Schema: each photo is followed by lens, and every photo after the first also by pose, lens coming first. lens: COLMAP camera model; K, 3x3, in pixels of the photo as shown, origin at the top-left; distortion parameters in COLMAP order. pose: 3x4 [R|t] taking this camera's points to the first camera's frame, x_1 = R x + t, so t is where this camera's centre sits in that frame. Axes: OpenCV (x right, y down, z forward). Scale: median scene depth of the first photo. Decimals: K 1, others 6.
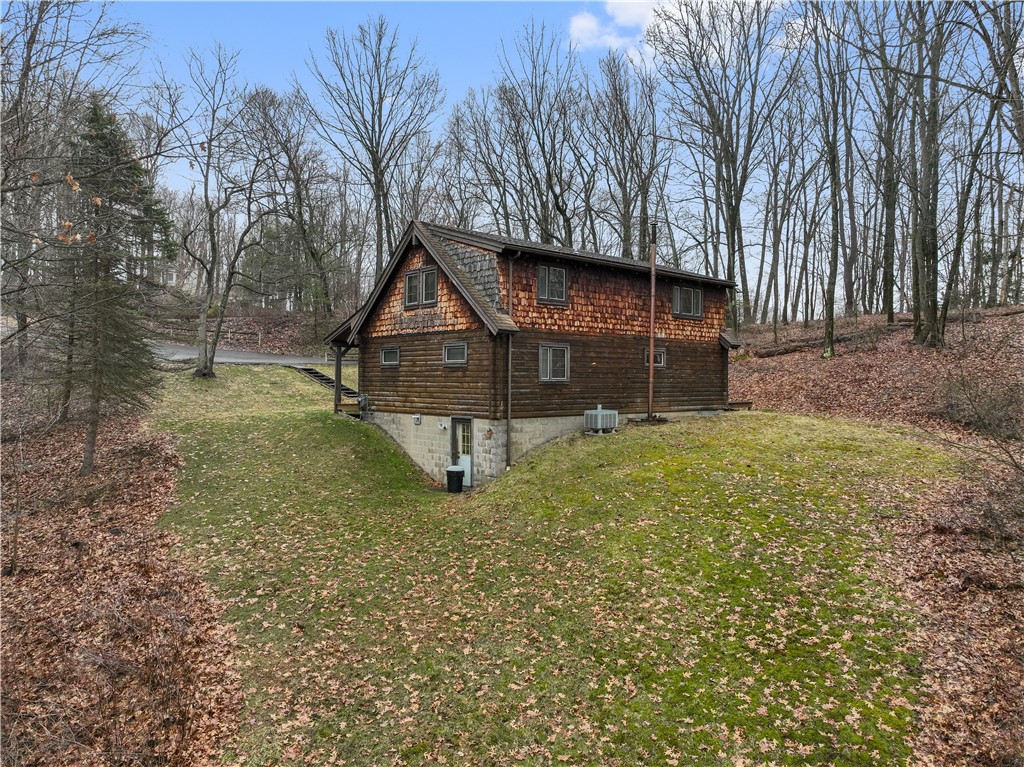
lens RADIAL K [[723.5, 0, 512.1], [0, 723.5, 383.9], [0, 0, 1]] dist [0.012408, 0.001673]
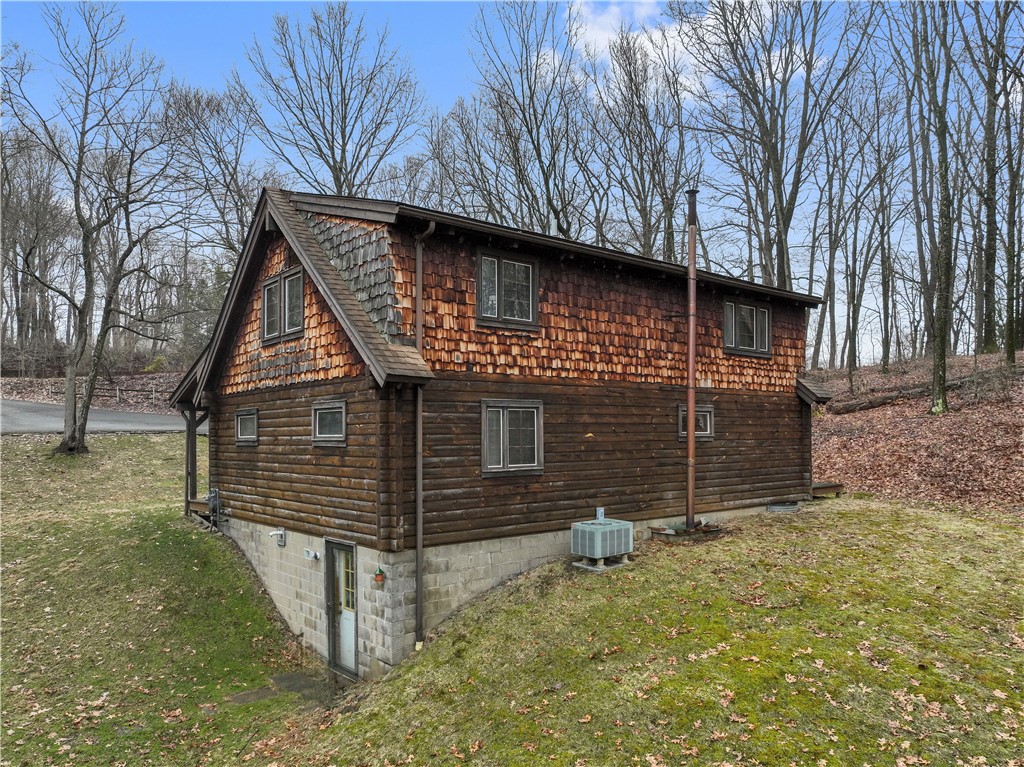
lens RADIAL K [[723.5, 0, 509.2], [0, 723.5, 435.2], [0, 0, 1]] dist [0.012408, 0.001673]
pose [[0.999241, -0.013947, -0.036370, 0.069232], [0.013747, 0.999889, -0.005736, -0.024995], [0.036446, 0.005232, 0.999322, 0.423872]]
